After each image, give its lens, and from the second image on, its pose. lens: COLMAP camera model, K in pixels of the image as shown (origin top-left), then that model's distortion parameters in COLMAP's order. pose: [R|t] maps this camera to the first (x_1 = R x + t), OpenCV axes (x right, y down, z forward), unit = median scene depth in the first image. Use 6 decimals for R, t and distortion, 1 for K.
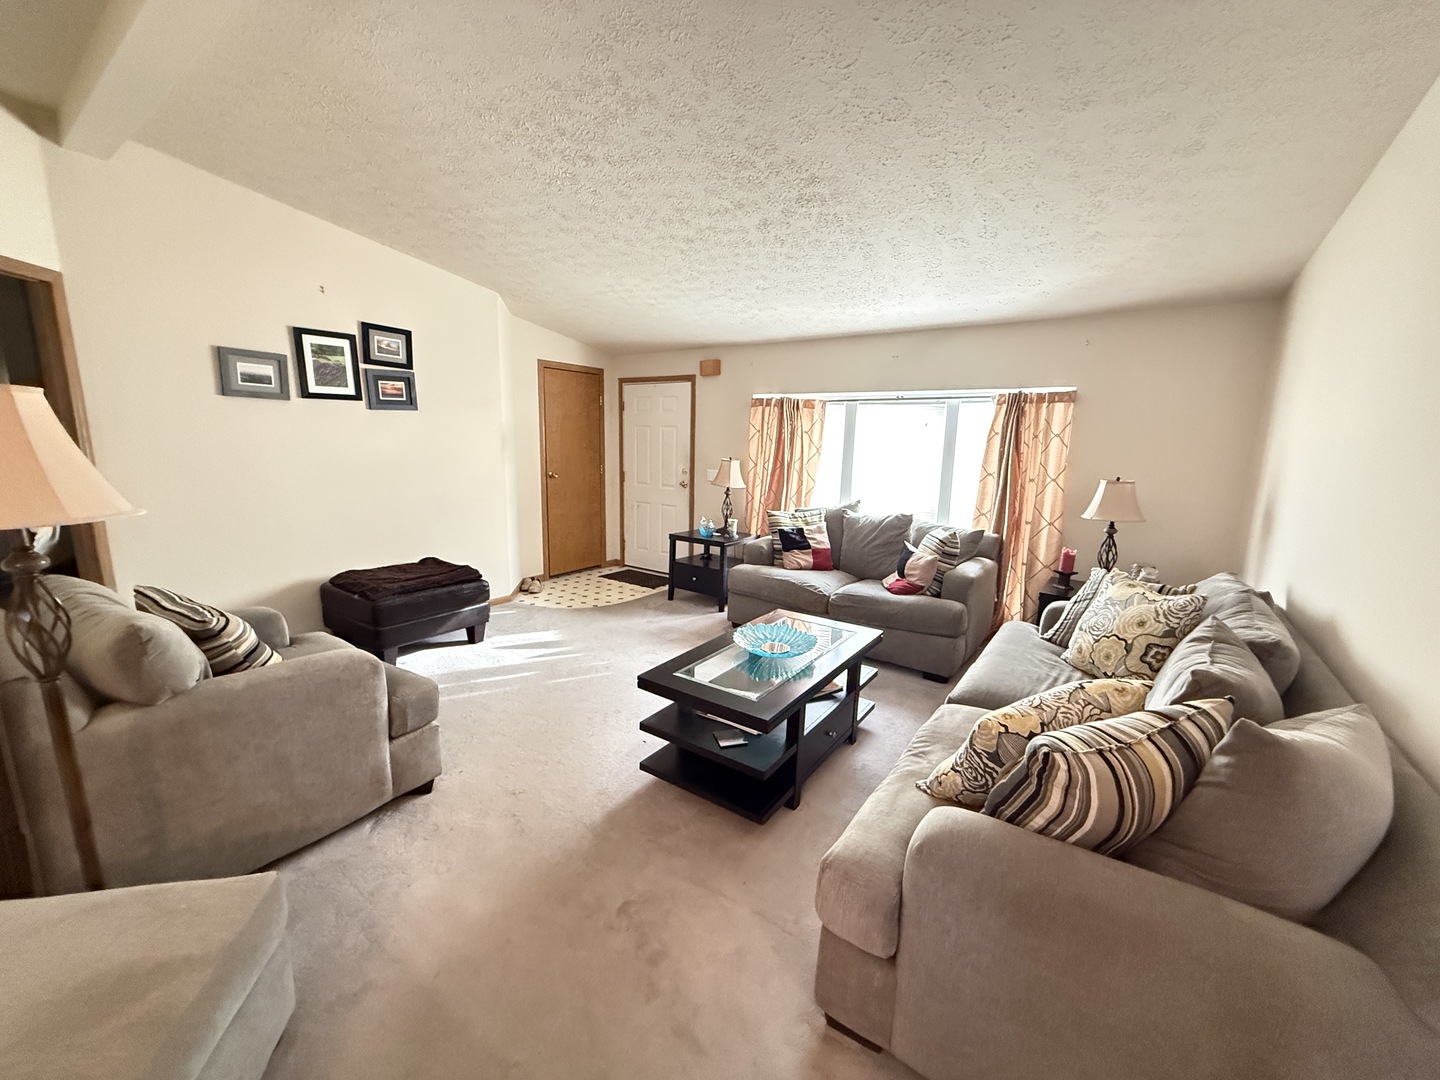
lens RADIAL K [[555.6, 0, 720.0], [0, 555.6, 540.0], [0, 0, 1]] dist [-0.000314, 0.000062]
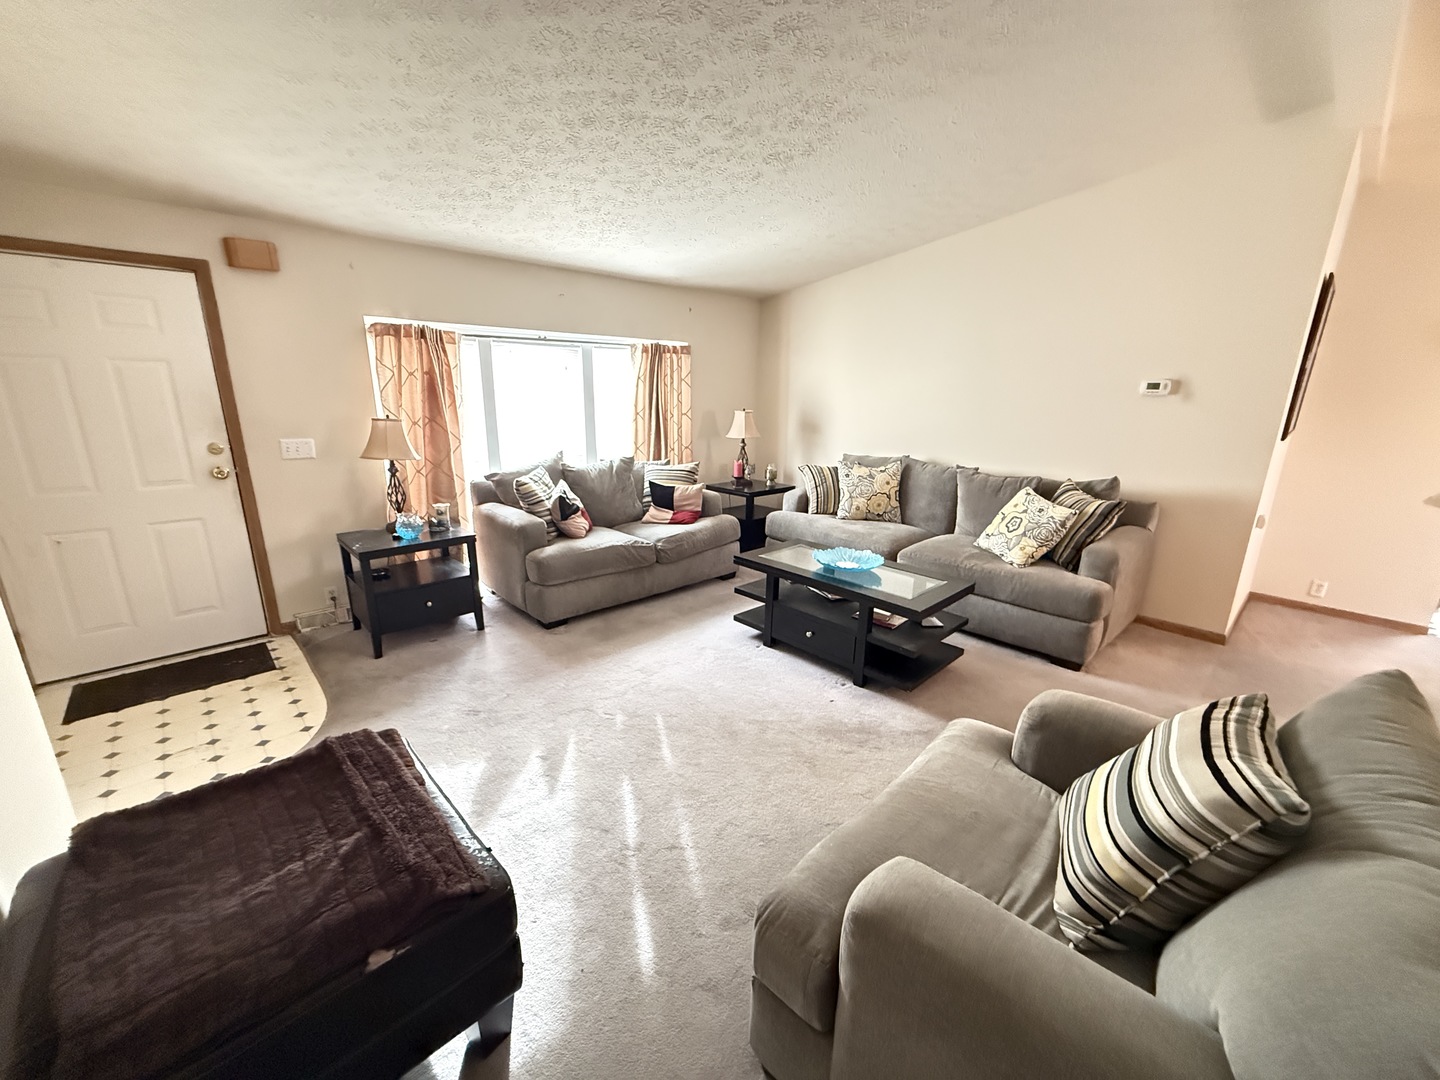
lens RADIAL K [[555.6, 0, 720.0], [0, 555.6, 540.0], [0, 0, 1]] dist [-0.000314, 0.000062]
pose [[0.226275, -0.277644, 0.933656, -0.576374], [0.171026, 0.954950, 0.242528, -0.106525], [-0.958932, 0.104801, 0.263565, 0.499717]]
